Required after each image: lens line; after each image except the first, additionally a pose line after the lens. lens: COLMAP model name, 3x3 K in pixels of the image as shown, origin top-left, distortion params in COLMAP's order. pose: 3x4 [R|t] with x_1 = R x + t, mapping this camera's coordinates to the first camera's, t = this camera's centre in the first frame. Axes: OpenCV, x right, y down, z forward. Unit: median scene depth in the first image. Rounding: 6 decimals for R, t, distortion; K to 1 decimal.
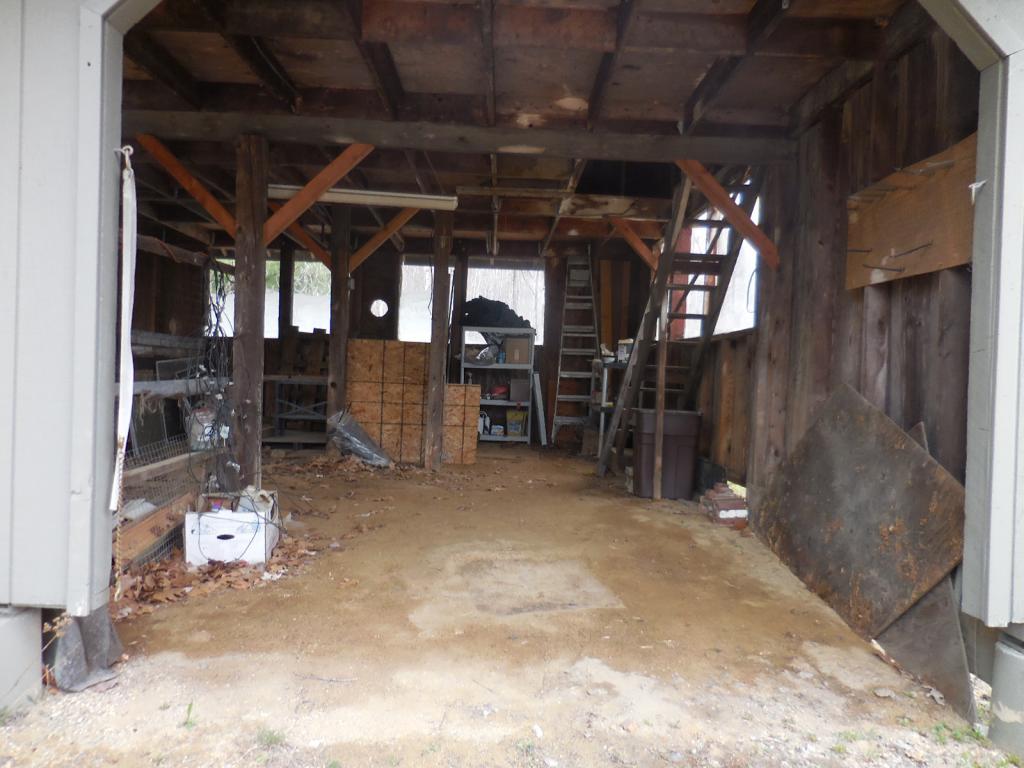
lens RADIAL K [[781.2, 0, 512.0], [0, 781.2, 384.0], [0, 0, 1]] dist [0.013969, -0.004221]
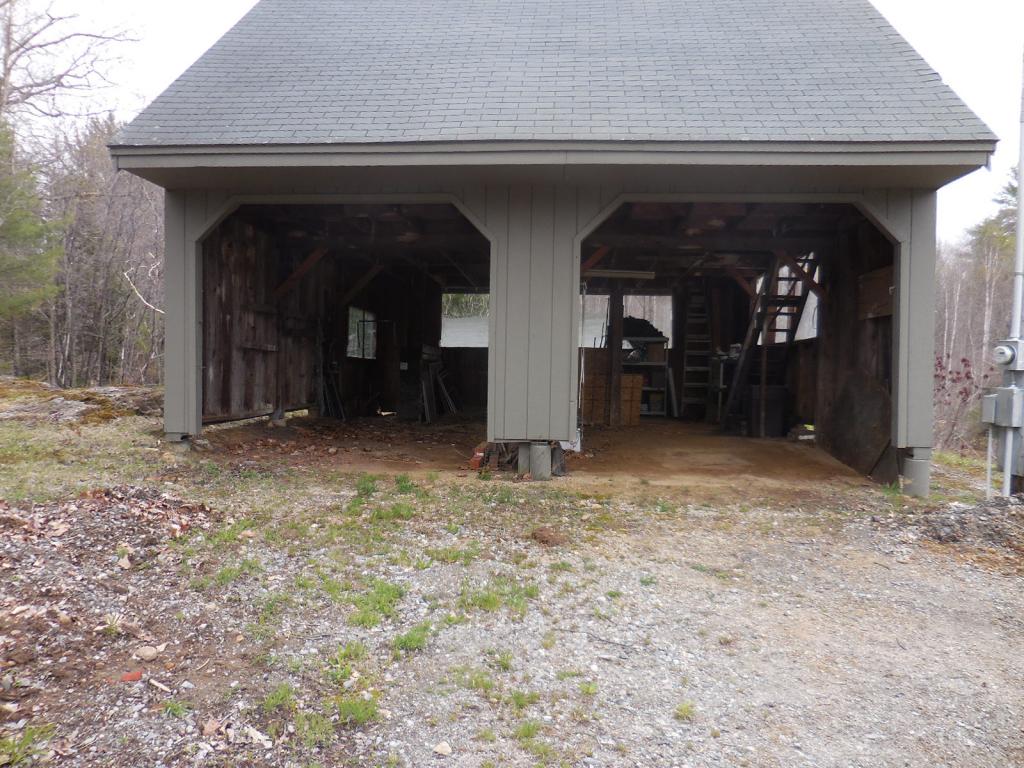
lens RADIAL K [[783.9, 0, 512.3], [0, 783.9, 379.6], [0, 0, 1]] dist [0.001216, 0.000028]
pose [[0.995414, -0.013609, -0.094689, -0.155479], [0.012533, 0.999850, -0.011946, 0.027356], [0.094837, 0.010705, 0.995435, -0.609996]]
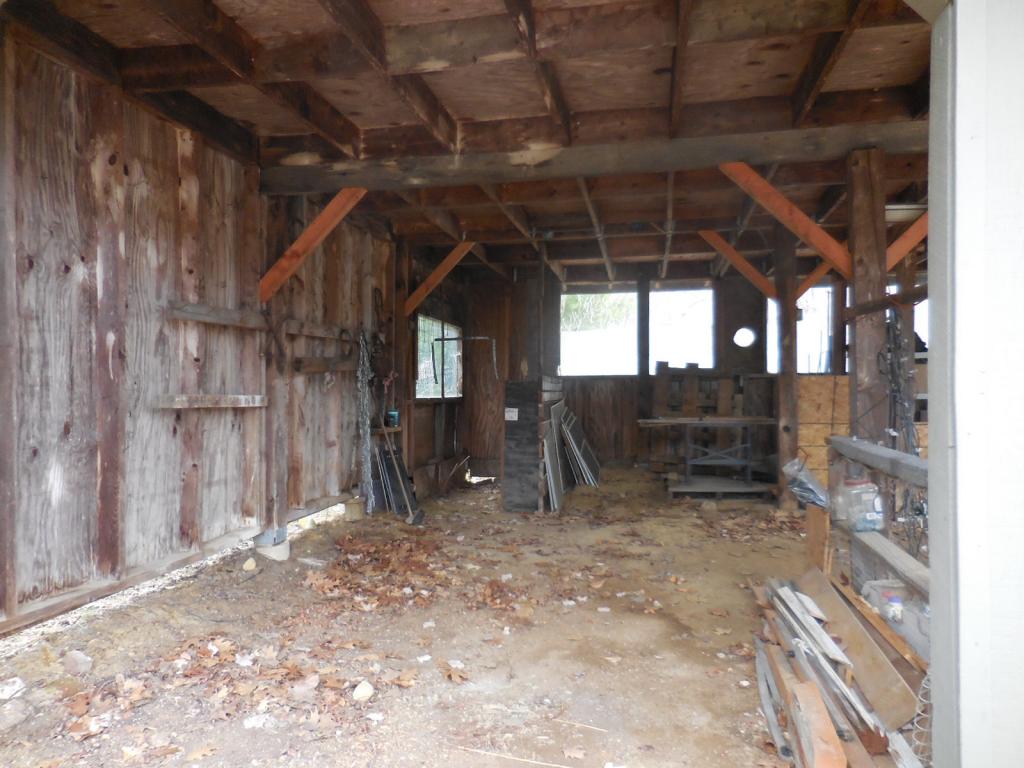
lens RADIAL K [[781.2, 0, 512.0], [0, 781.2, 384.0], [0, 0, 1]] dist [0.013969, -0.004221]
pose [[0.980558, -0.035799, -0.192938, -0.350500], [0.030990, 0.999131, -0.027889, -0.033670], [0.193769, 0.021368, 0.980815, 0.064409]]
